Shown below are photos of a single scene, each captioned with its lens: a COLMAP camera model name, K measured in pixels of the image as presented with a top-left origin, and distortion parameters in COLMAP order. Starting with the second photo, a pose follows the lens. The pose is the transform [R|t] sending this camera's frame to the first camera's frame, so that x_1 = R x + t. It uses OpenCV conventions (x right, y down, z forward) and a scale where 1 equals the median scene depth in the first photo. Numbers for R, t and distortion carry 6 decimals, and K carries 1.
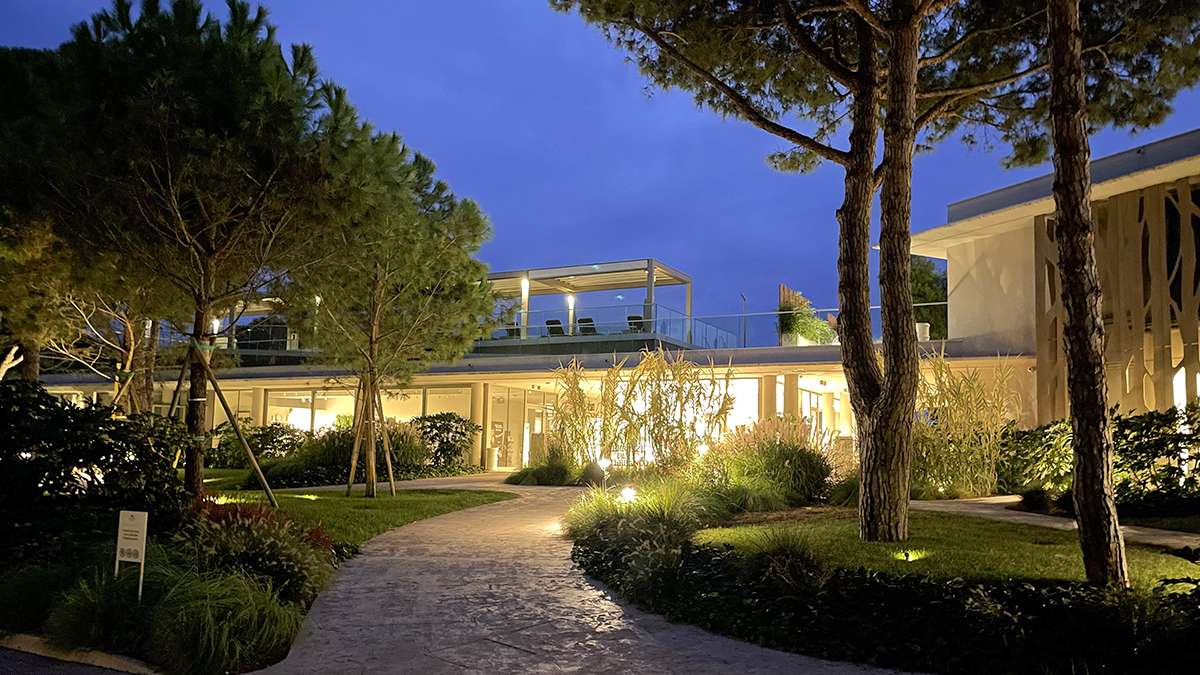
lens RADIAL K [[931.5, 0, 600.0], [0, 931.5, 337.5], [0, 0, 1]] dist [0.056100, -0.007379]
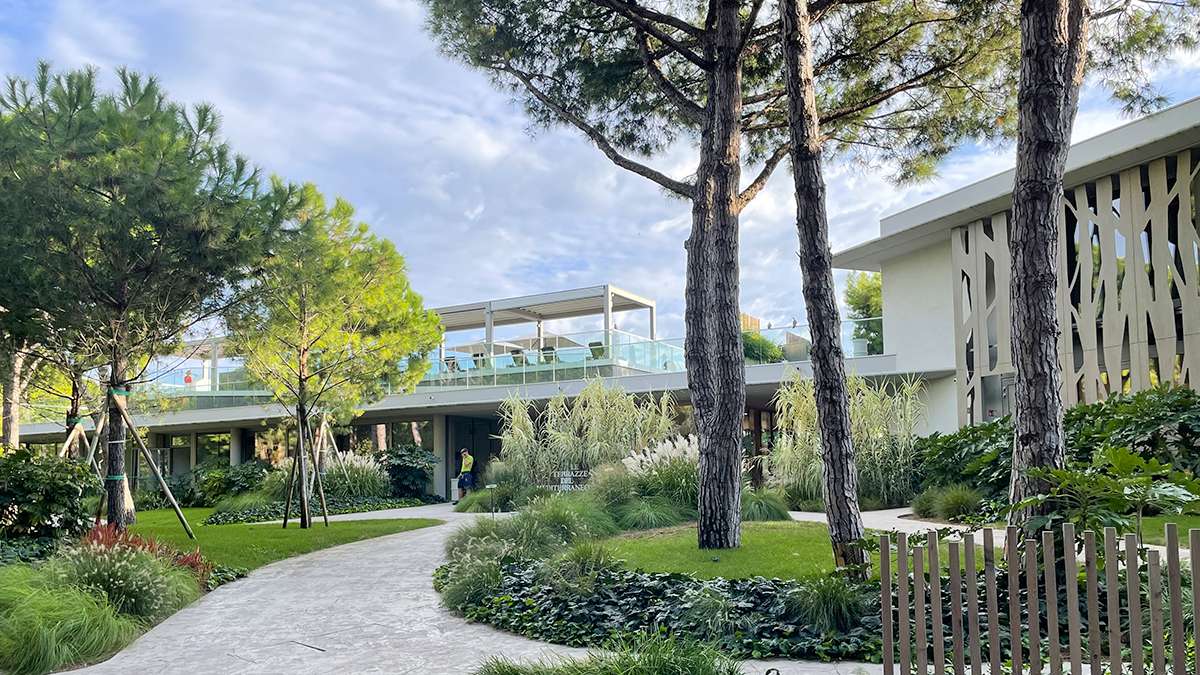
lens RADIAL K [[993.4, 0, 600.1], [0, 993.4, 369.9], [0, 0, 1]] dist [0.068603, -0.000630]
pose [[0.997445, -0.040973, -0.058513, 0.197400], [0.041591, 0.999091, 0.009379, -0.004699], [0.058076, -0.011788, 0.998243, -0.122770]]
